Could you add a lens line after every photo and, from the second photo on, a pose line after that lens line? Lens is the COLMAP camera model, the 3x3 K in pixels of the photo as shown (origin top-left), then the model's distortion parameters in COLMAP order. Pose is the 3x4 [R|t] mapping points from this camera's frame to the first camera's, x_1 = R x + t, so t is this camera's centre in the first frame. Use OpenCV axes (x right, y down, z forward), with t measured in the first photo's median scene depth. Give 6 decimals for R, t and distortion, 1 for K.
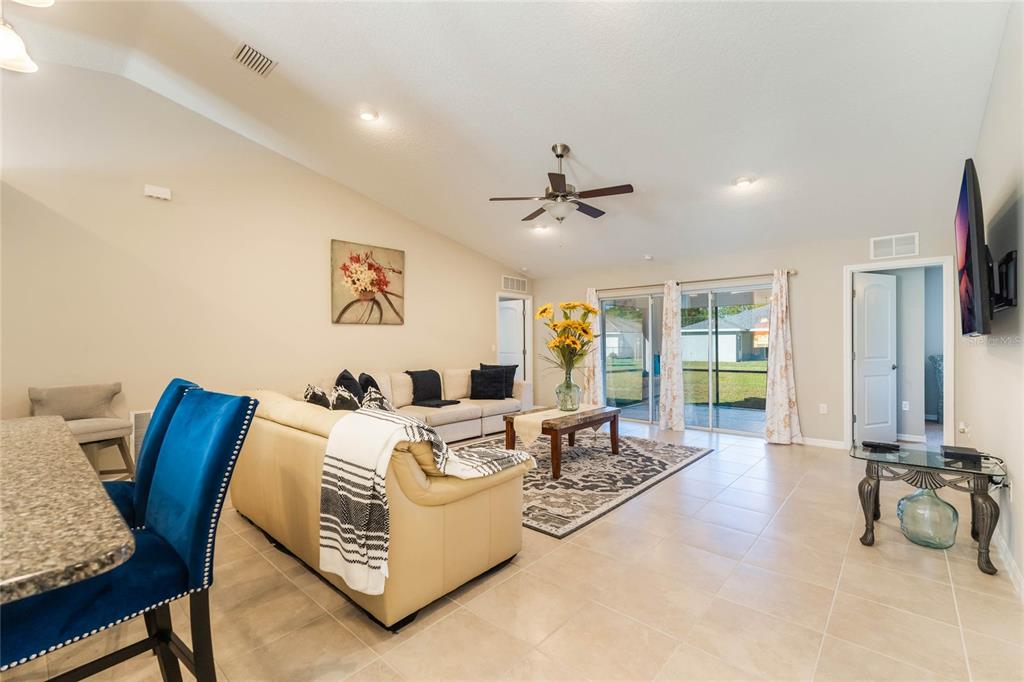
lens RADIAL K [[438.1, 0, 515.3], [0, 438.1, 345.1], [0, 0, 1]] dist [0.008546, -0.000407]
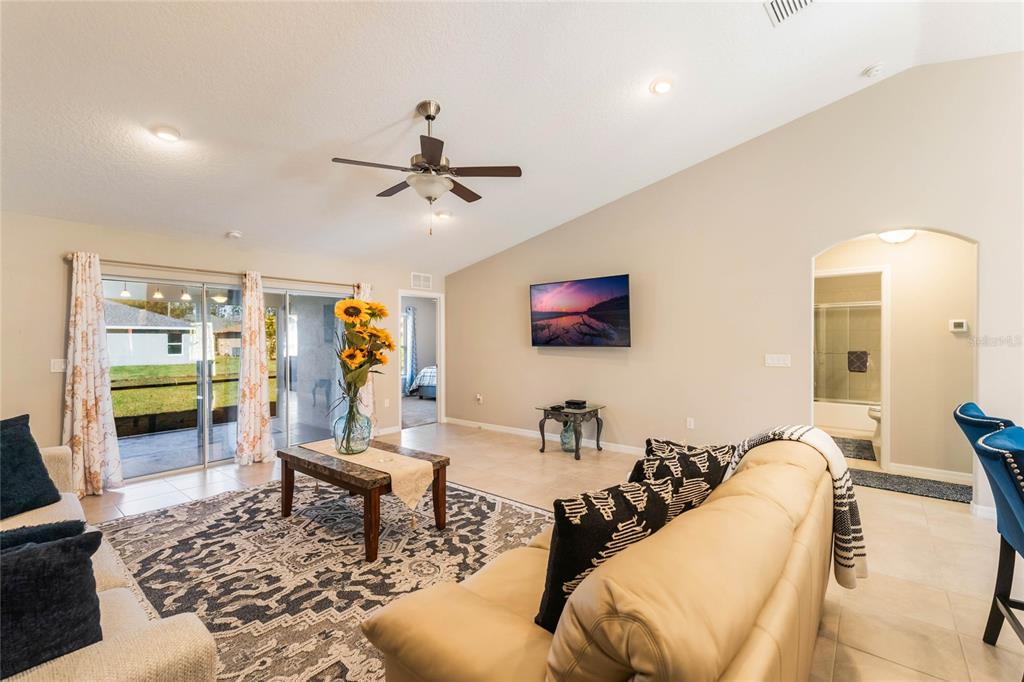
lens RADIAL K [[438.1, 0, 515.3], [0, 438.1, 345.1], [0, 0, 1]] dist [0.008546, -0.000407]
pose [[-0.041607, -0.006786, 0.999111, -0.529121], [0.006020, 0.999957, 0.007042, -0.023753], [-0.999116, 0.006308, -0.041564, 0.680721]]
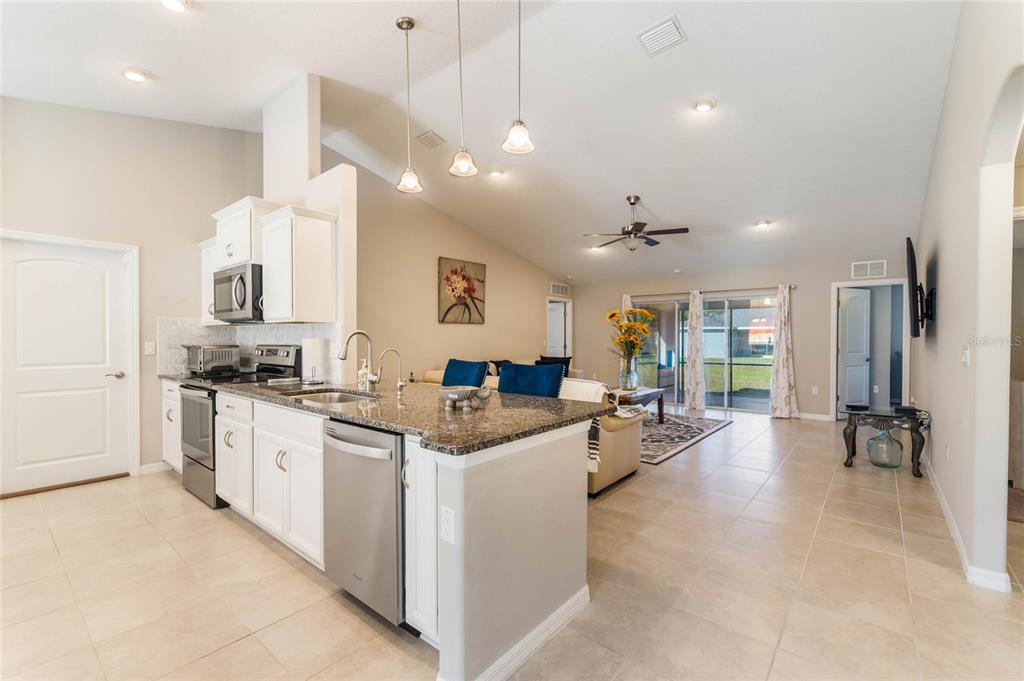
lens RADIAL K [[438.1, 0, 515.3], [0, 438.1, 344.6], [0, 0, 1]] dist [0.008546, -0.000407]
pose [[0.999487, 0.007224, 0.031201, -0.236526], [-0.007498, 0.999934, 0.008681, 0.001576], [-0.031137, -0.008911, 0.999475, -0.284439]]
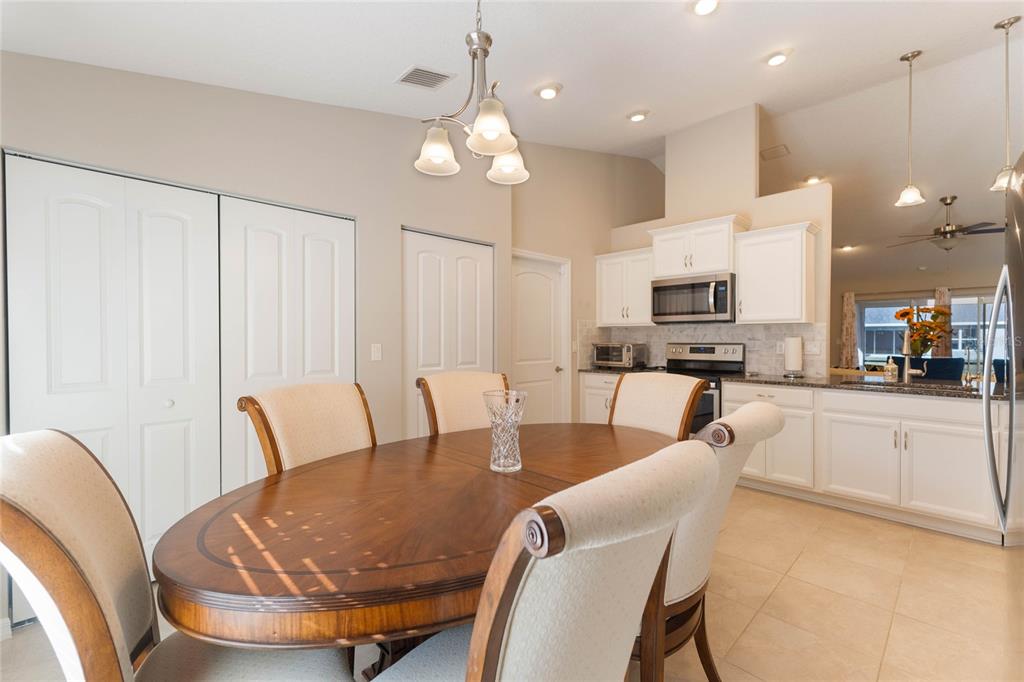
lens RADIAL K [[438.1, 0, 515.3], [0, 438.1, 345.1], [0, 0, 1]] dist [0.008546, -0.000407]
pose [[0.998541, -0.001941, -0.053971, -0.947973], [0.002198, 0.999987, 0.004686, 0.013193], [0.053961, -0.004798, 0.998531, -0.397654]]
